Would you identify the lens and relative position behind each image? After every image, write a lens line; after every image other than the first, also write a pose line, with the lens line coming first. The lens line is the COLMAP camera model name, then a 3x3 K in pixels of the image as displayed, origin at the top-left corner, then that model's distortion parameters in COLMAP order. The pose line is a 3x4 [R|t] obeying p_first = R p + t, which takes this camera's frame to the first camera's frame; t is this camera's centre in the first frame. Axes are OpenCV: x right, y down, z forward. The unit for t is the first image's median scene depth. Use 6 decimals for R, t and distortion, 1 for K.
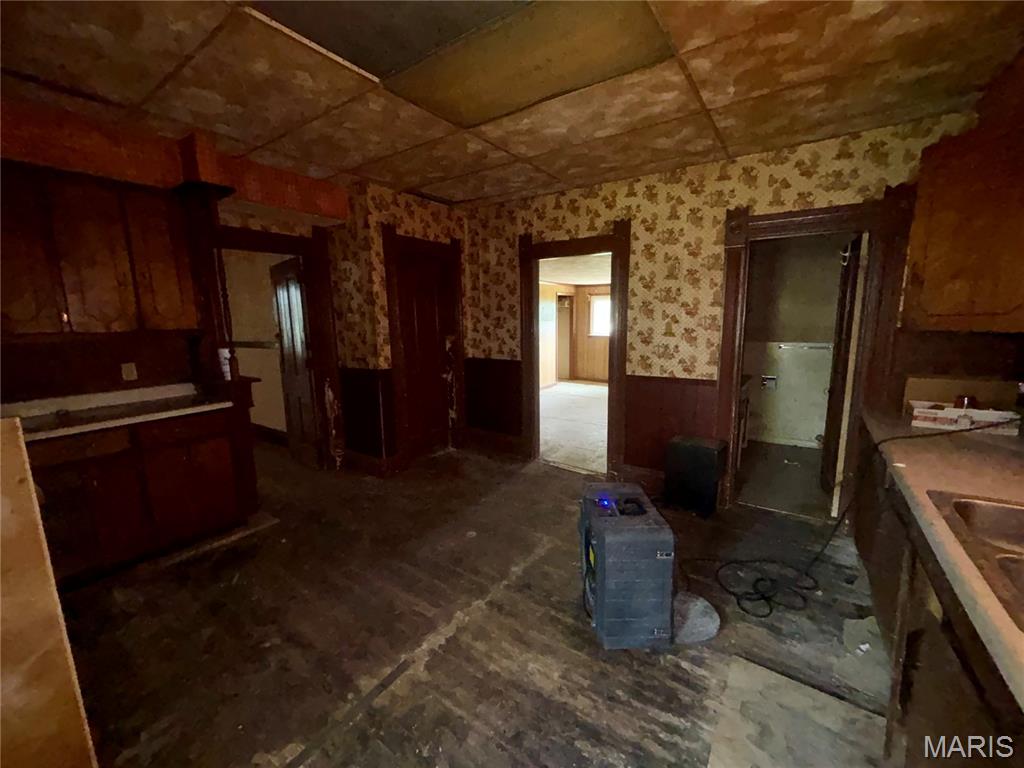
lens RADIAL K [[410.0, 0, 511.2], [0, 410.0, 384.7], [0, 0, 1]] dist [-0.010501, -0.000572]
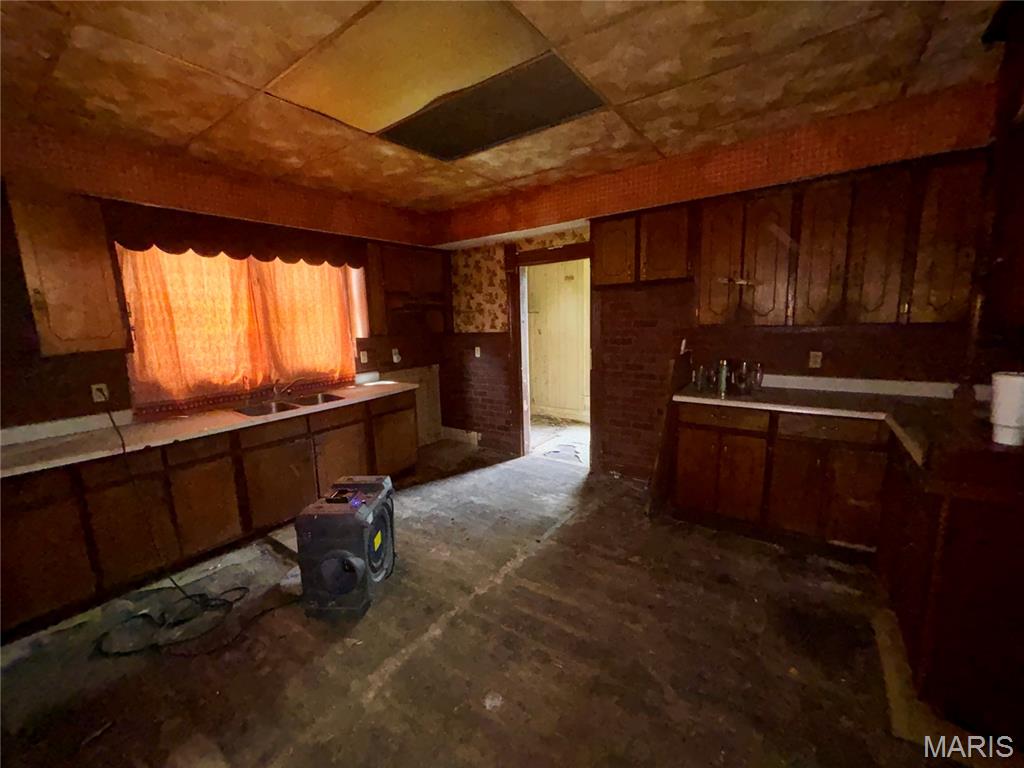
lens RADIAL K [[410.0, 0, 513.8], [0, 410.0, 381.0], [0, 0, 1]] dist [-0.010501, -0.000572]
pose [[-0.999283, 0.035547, 0.013053, -0.196392], [0.037844, 0.949711, 0.310833, -0.312621], [-0.001347, 0.311104, -0.950375, 1.827115]]
